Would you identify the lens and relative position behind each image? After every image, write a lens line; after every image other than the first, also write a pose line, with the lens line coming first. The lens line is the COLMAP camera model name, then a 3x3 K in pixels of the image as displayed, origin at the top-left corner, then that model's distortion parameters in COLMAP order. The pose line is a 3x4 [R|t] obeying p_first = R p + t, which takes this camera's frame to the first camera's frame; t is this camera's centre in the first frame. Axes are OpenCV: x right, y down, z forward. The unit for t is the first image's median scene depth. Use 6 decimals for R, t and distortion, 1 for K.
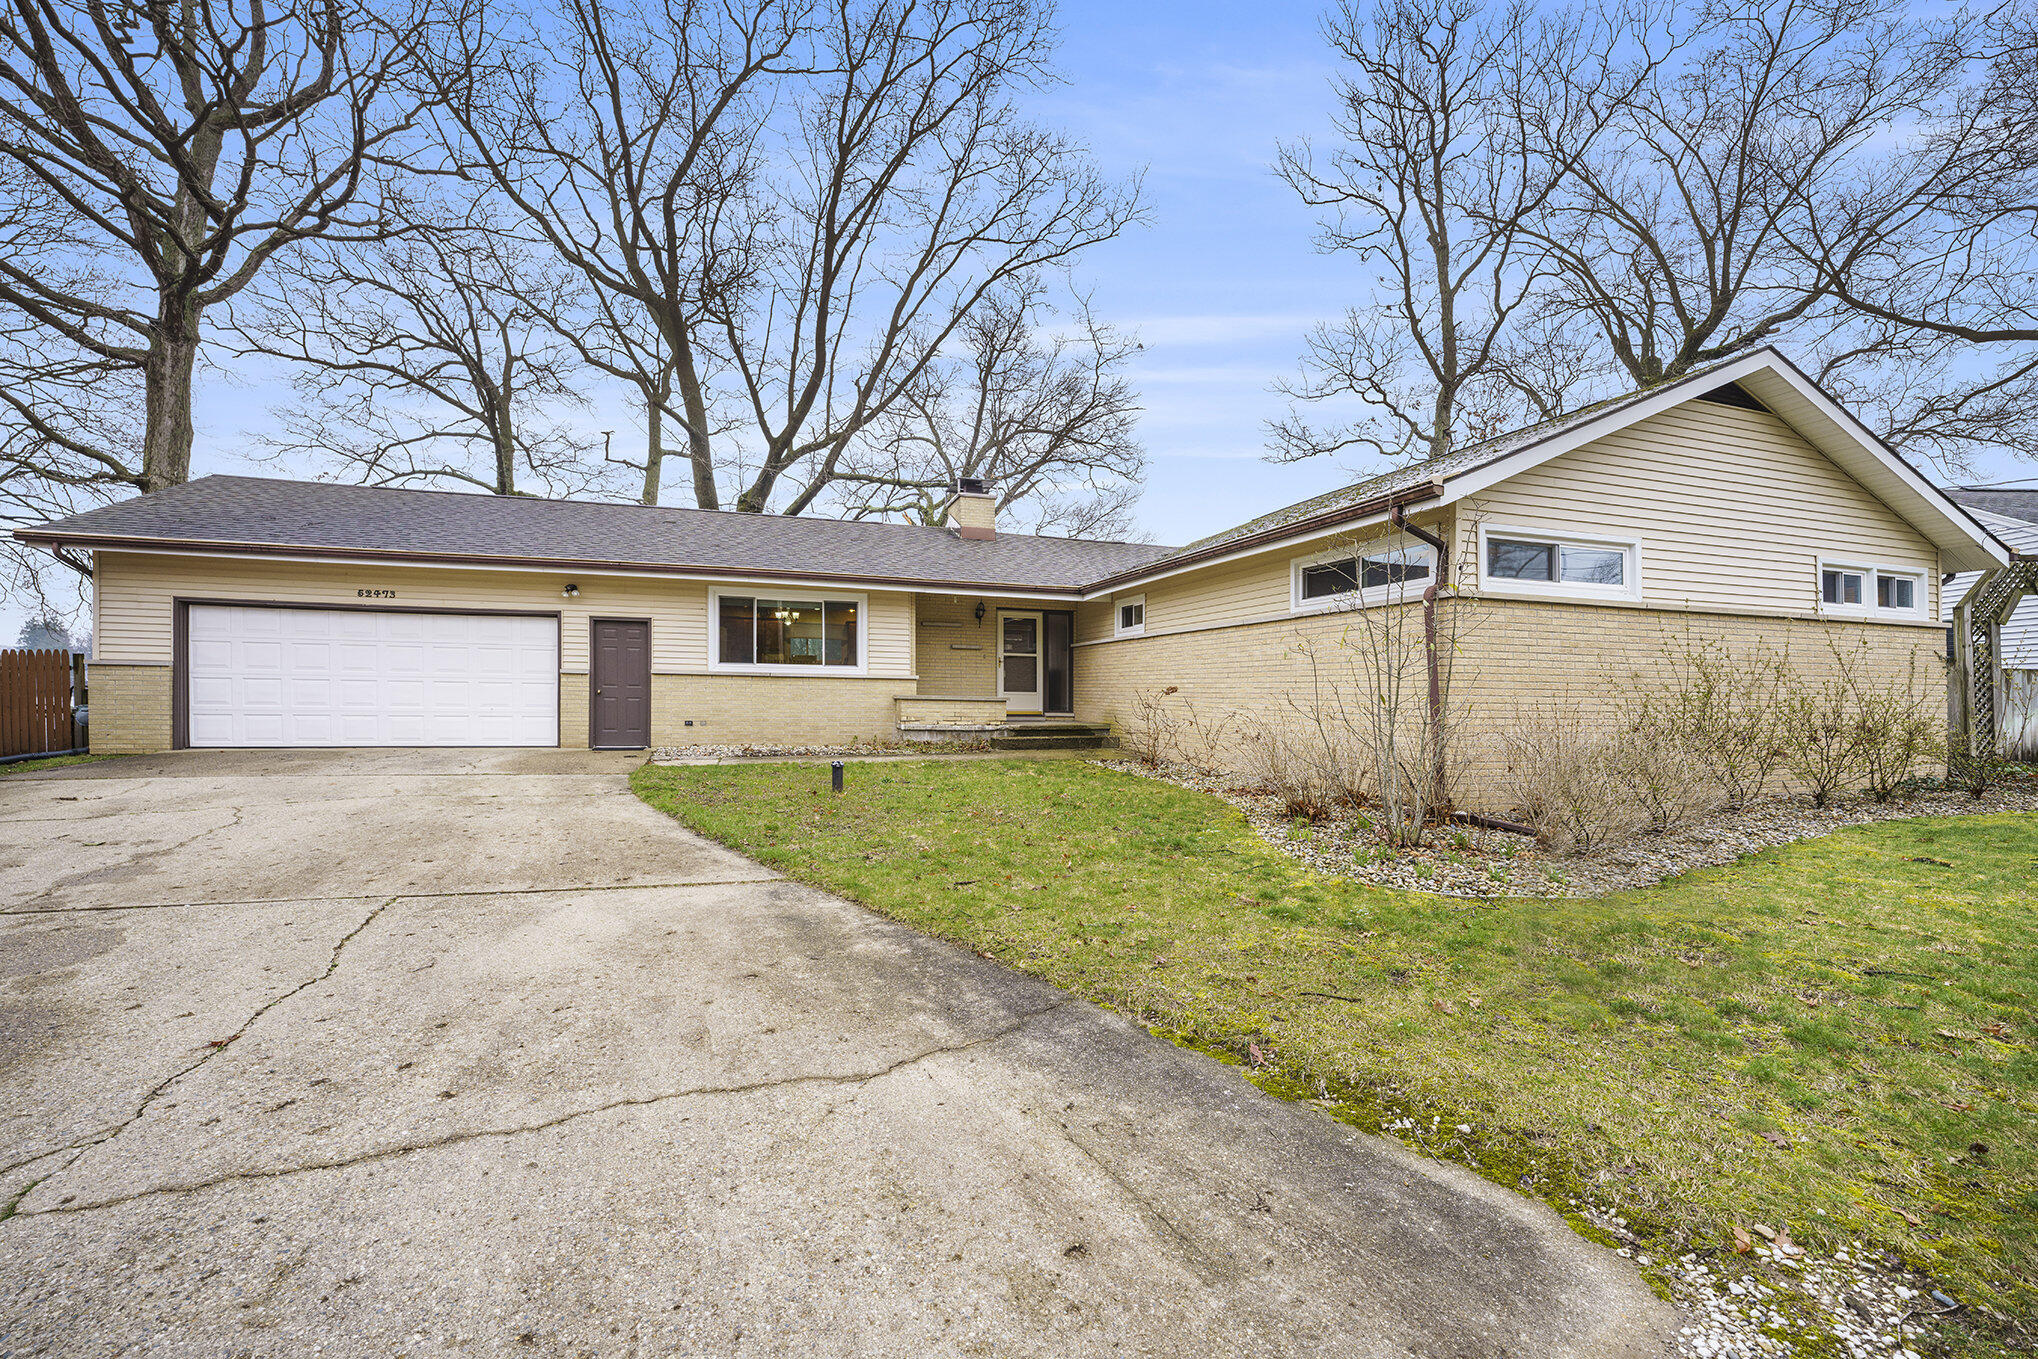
lens RADIAL K [[860.6, 0, 1018.8], [0, 860.6, 685.2], [0, 0, 1]] dist [-0.025144, 0.000503]
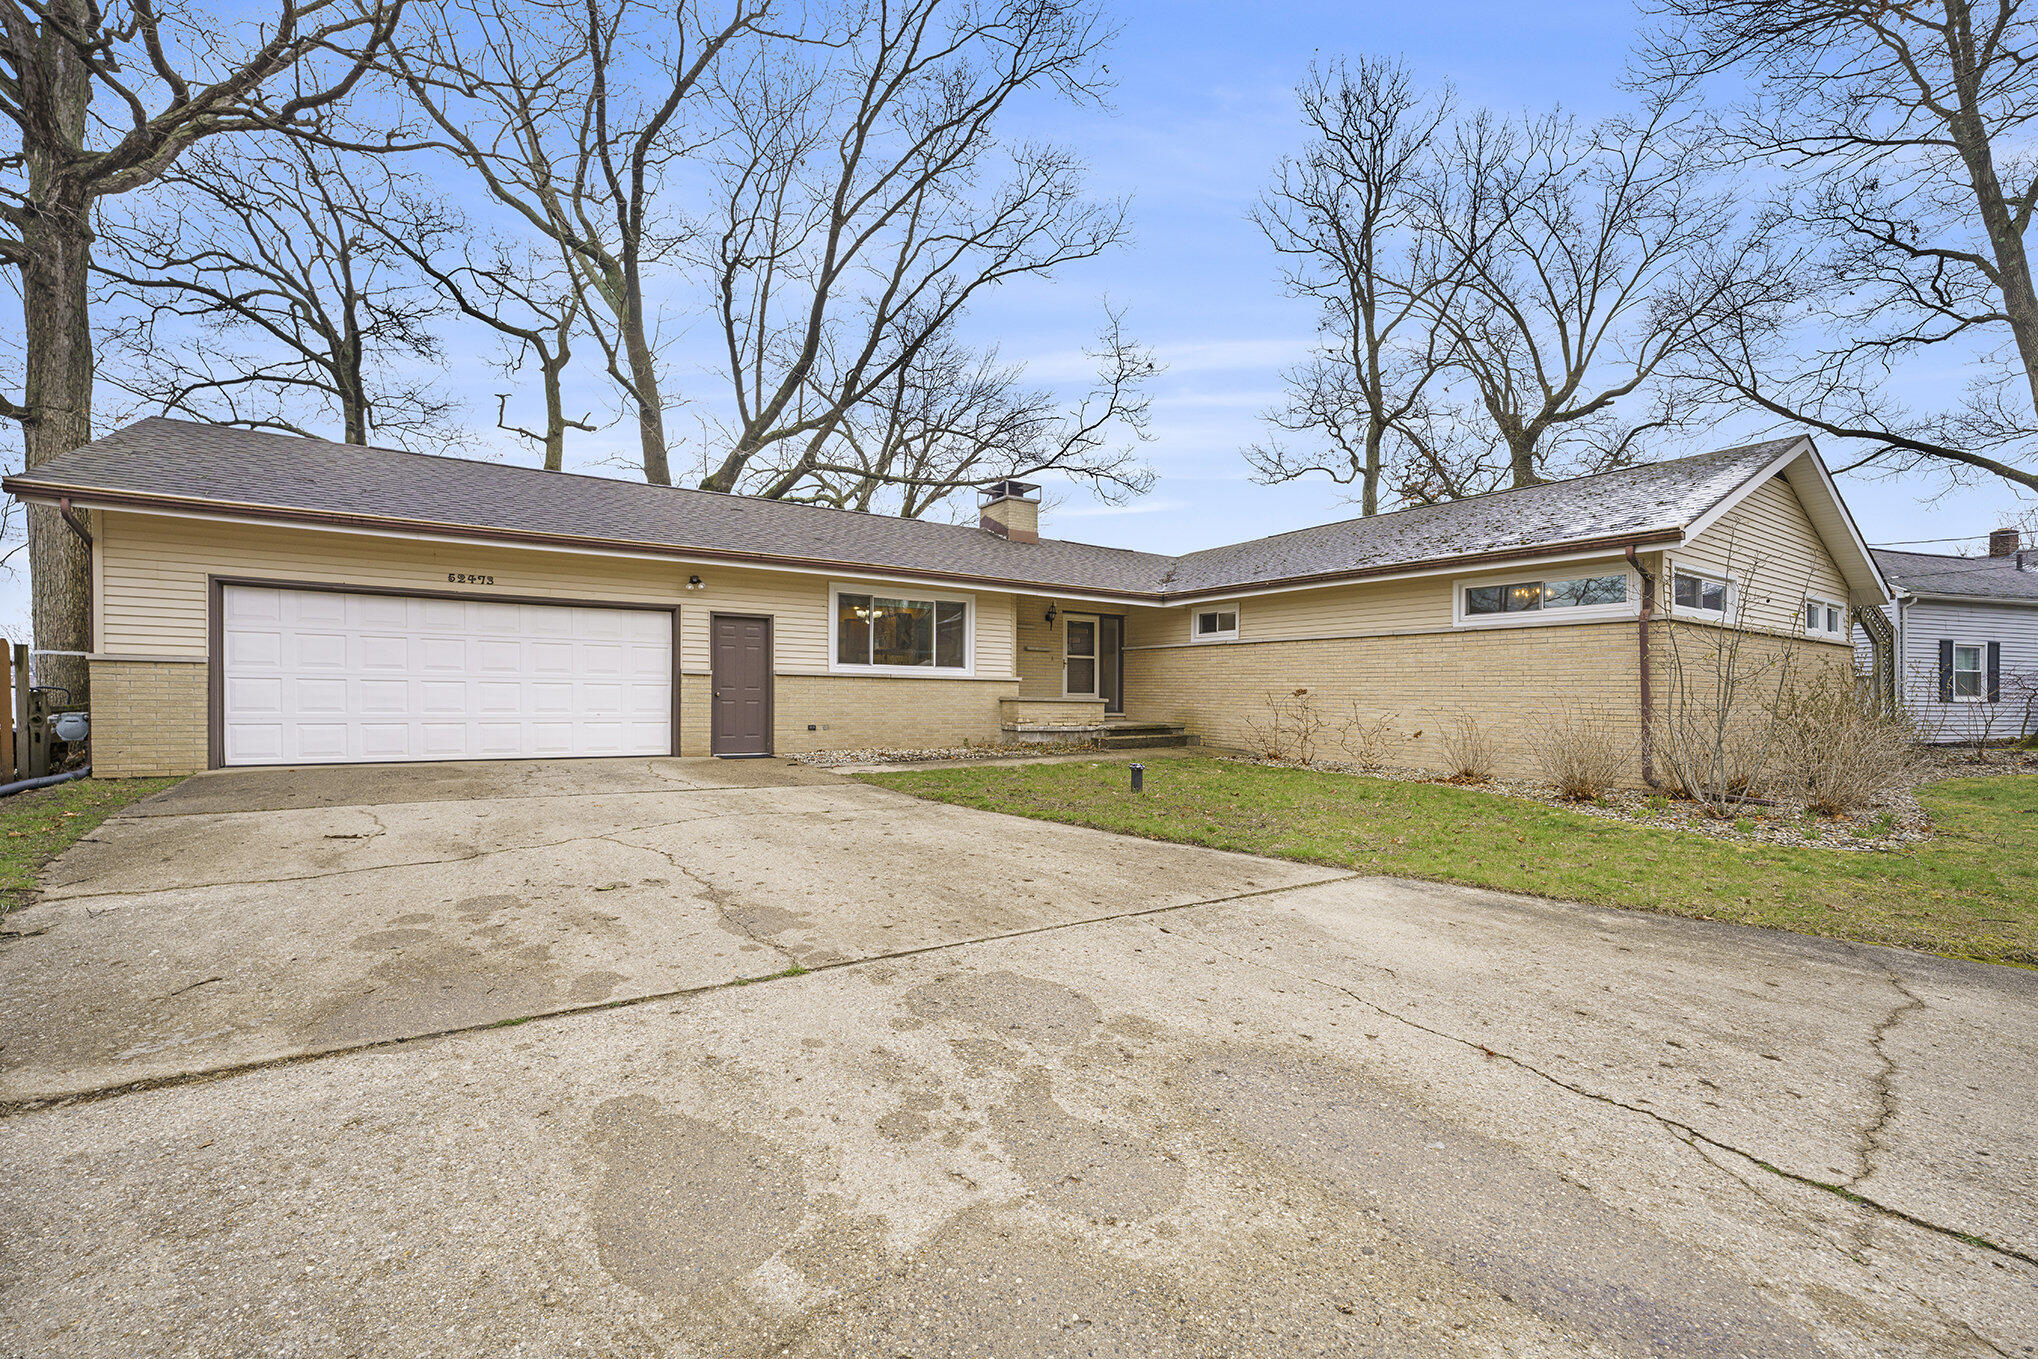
lens RADIAL K [[857.2, 0, 1019.0], [0, 857.2, 679.5], [0, 0, 1]] dist [-0.021321, 0.000248]
pose [[0.962178, 0.003089, 0.272404, -0.417681], [-0.002358, 0.999993, -0.003010, -0.005993], [-0.272412, 0.002254, 0.962178, 0.035966]]
